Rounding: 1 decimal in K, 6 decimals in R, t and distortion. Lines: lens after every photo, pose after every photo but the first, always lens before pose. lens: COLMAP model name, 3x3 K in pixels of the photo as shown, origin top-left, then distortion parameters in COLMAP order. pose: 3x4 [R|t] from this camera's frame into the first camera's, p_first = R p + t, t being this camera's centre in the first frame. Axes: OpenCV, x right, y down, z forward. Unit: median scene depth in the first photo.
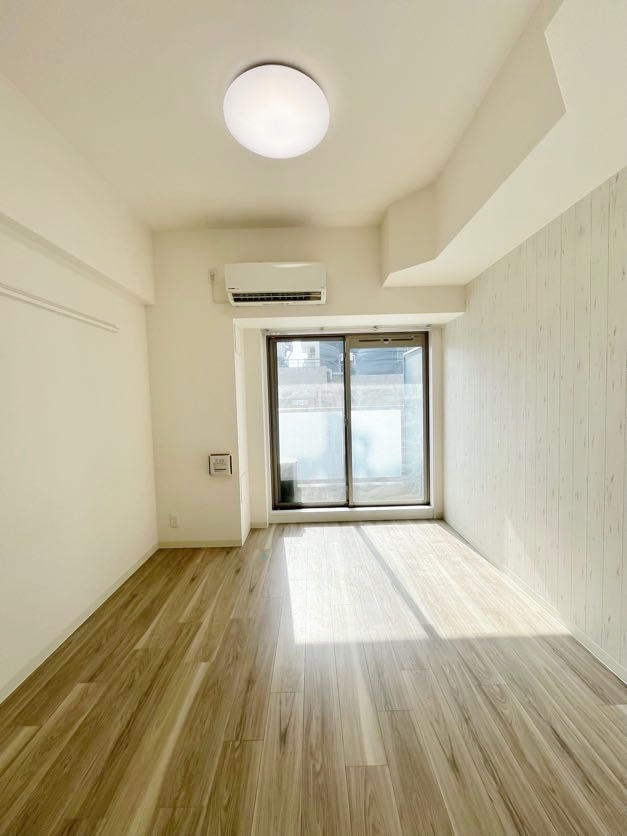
lens RADIAL K [[334.6, 0, 314.5], [0, 334.6, 417.0], [0, 0, 1]] dist [-0.003789, 0.000463]
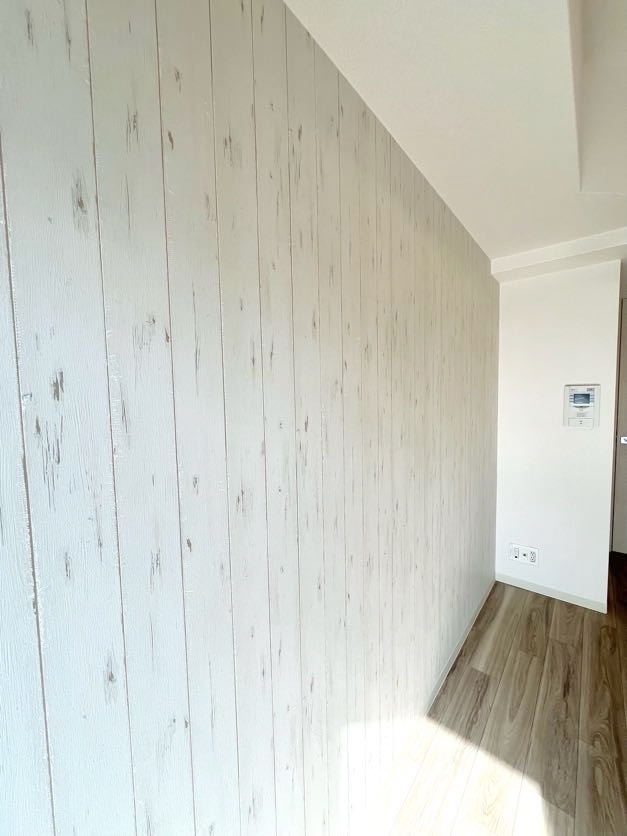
lens RADIAL K [[334.6, 0, 313.2], [0, 334.6, 418.2], [0, 0, 1]] dist [-0.003789, 0.000463]
pose [[-0.761628, 0.002322, 0.648011, 0.526492], [0.072069, 0.994093, 0.081143, -0.183156], [-0.643995, 0.108503, -0.757297, 2.004294]]
